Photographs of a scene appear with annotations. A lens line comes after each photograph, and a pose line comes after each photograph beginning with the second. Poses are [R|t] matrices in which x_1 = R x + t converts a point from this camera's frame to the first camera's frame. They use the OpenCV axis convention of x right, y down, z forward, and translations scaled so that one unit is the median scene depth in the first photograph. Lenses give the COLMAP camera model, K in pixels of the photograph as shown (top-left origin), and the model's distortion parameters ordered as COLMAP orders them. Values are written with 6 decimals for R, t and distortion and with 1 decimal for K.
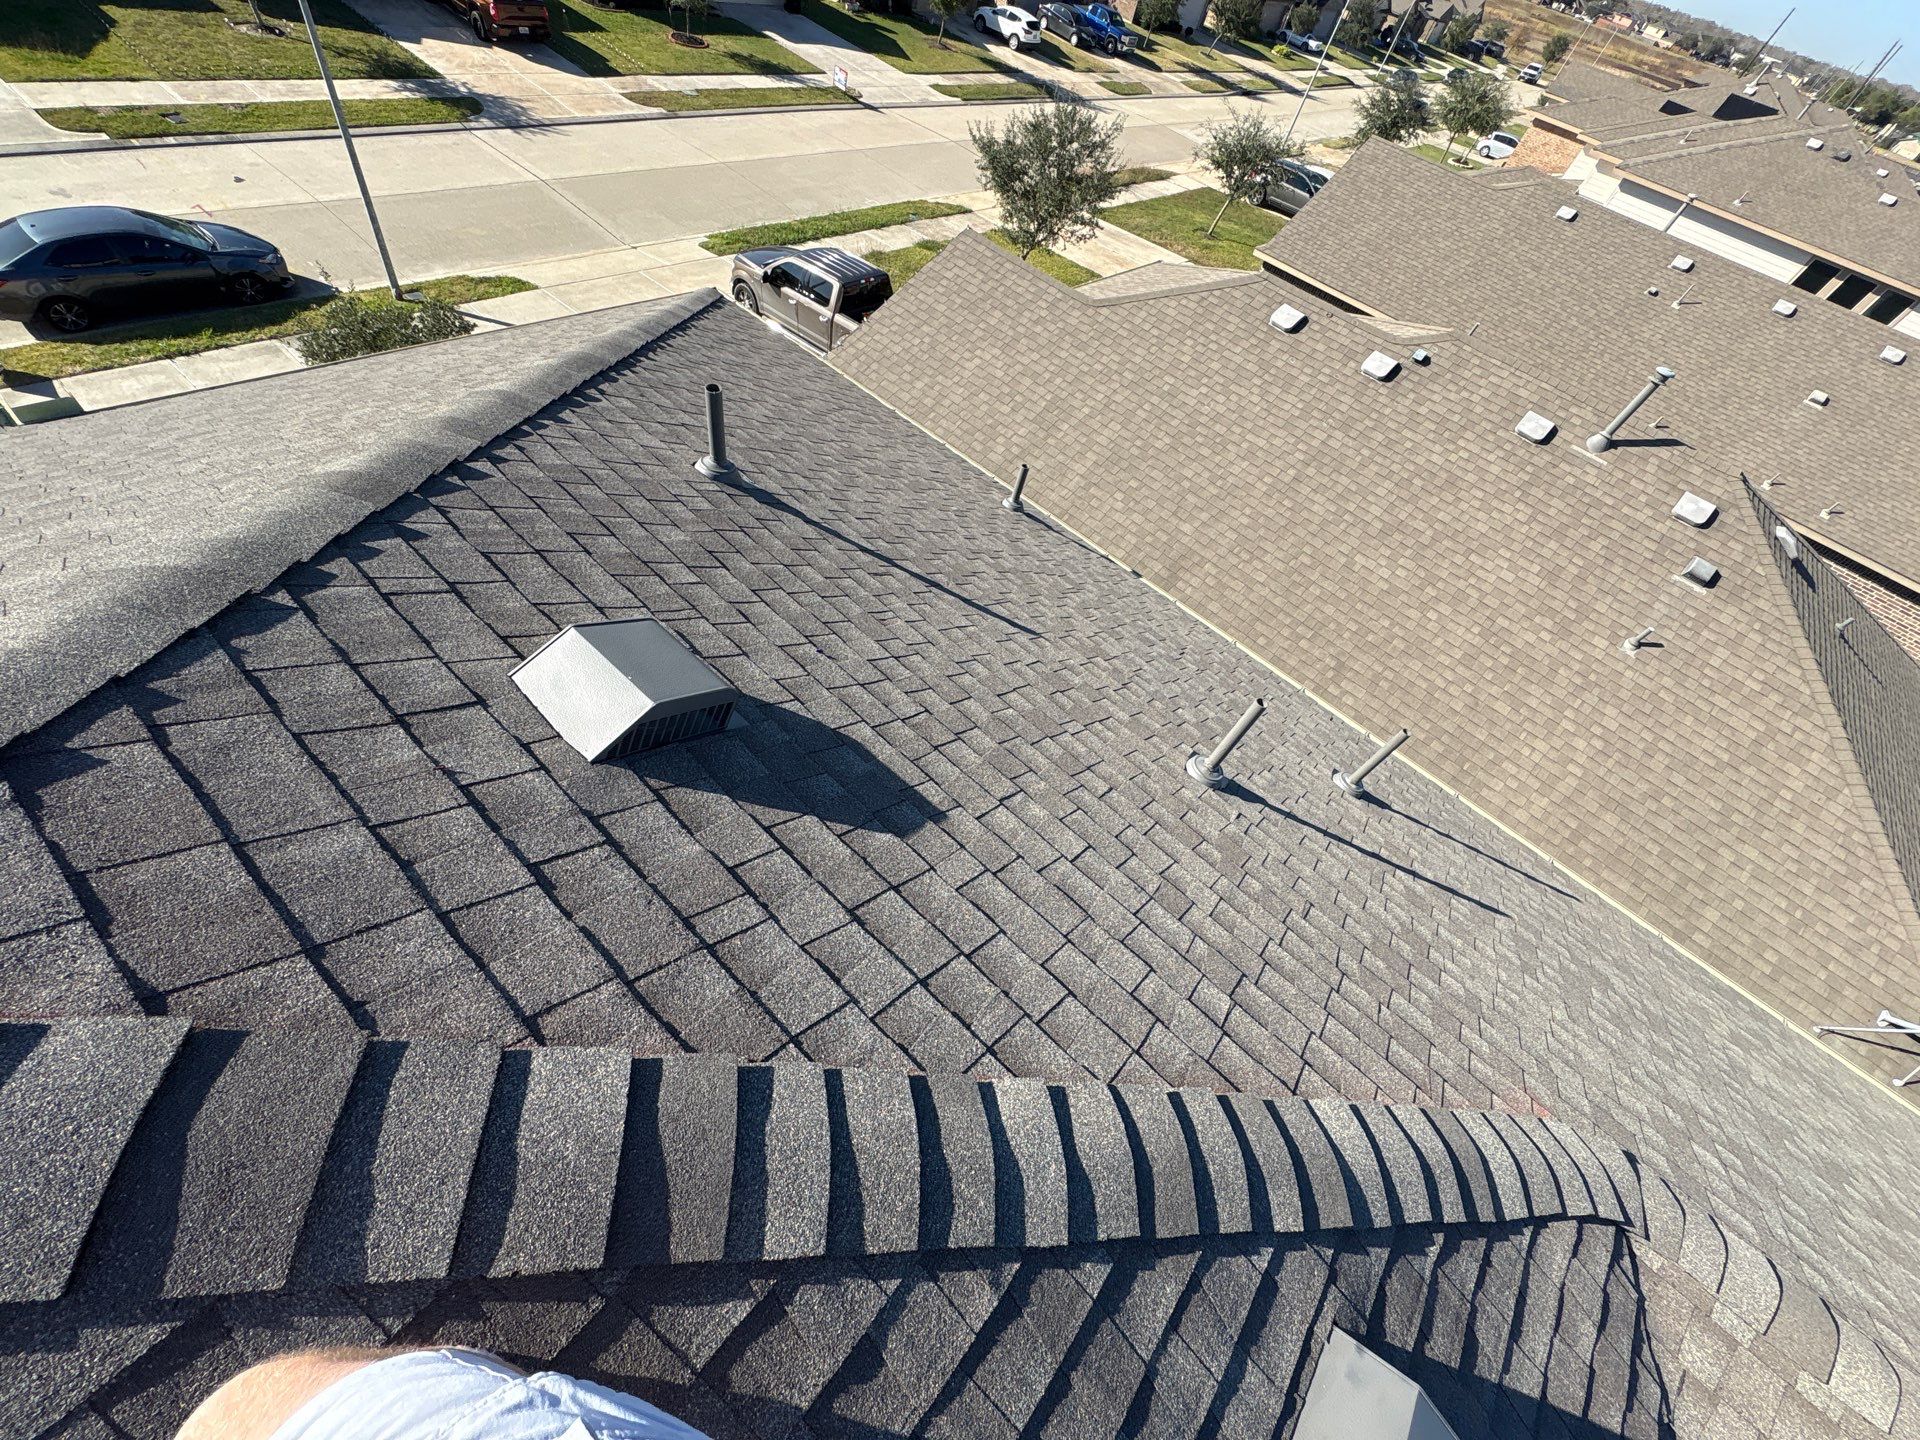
lens RADIAL K [[765.2, 0, 960.9], [0, 765.2, 716.6], [0, 0, 1]] dist [0.000622, -0.000423]
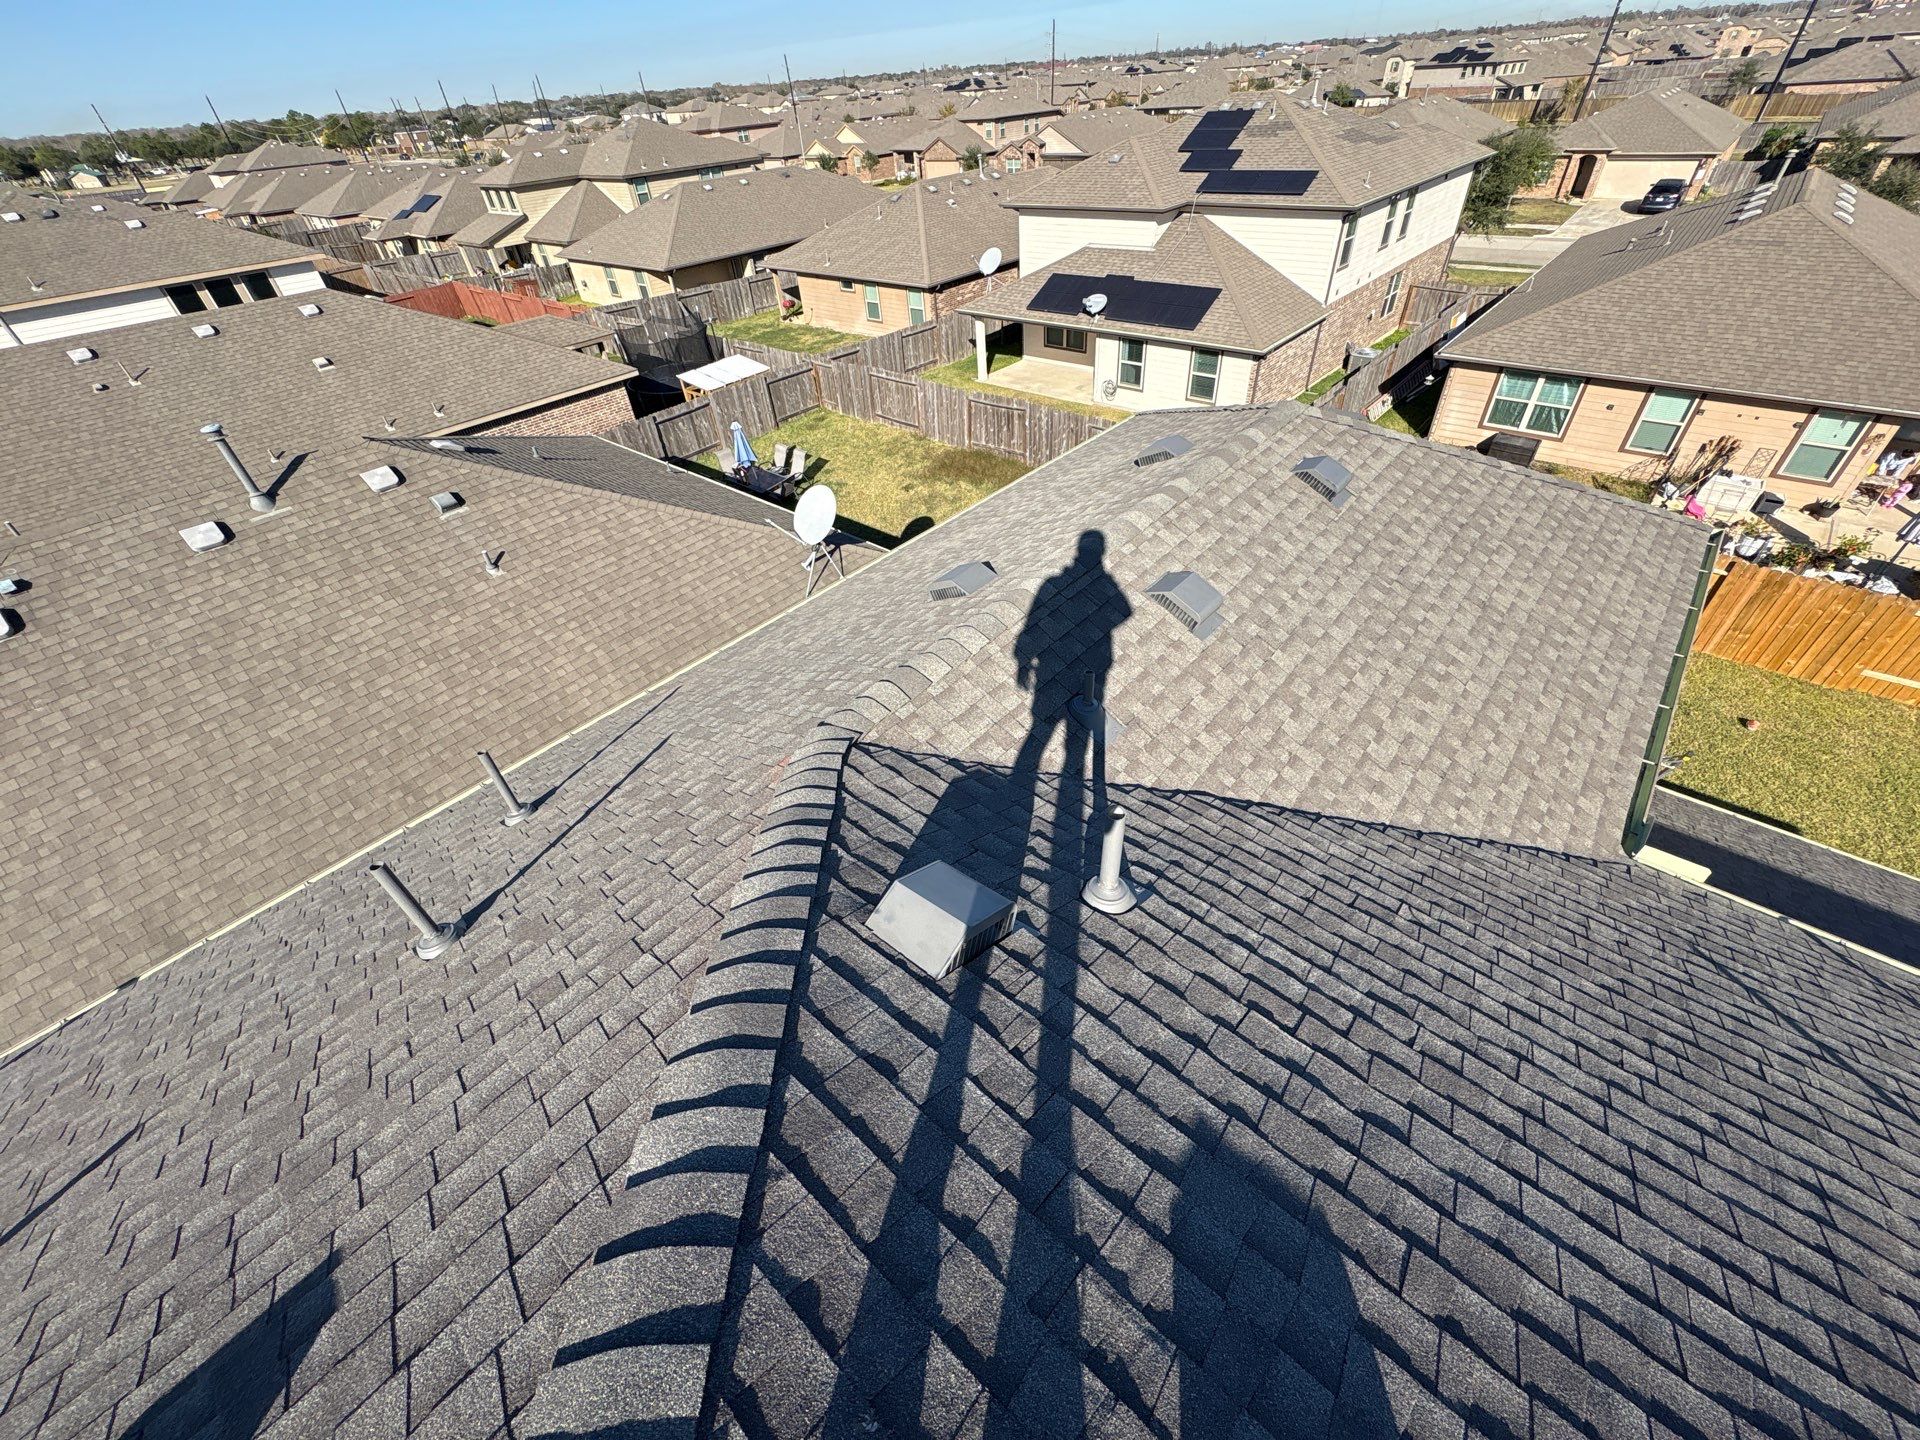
lens RADIAL K [[765.2, 0, 960.5], [0, 765.2, 716.0], [0, 0, 1]] dist [0.000622, -0.000423]
pose [[-0.010167, -0.790133, 0.612852, -0.041845], [0.811941, 0.351205, 0.466268, 0.049559], [-0.583650, 0.502340, 0.637971, -0.104547]]
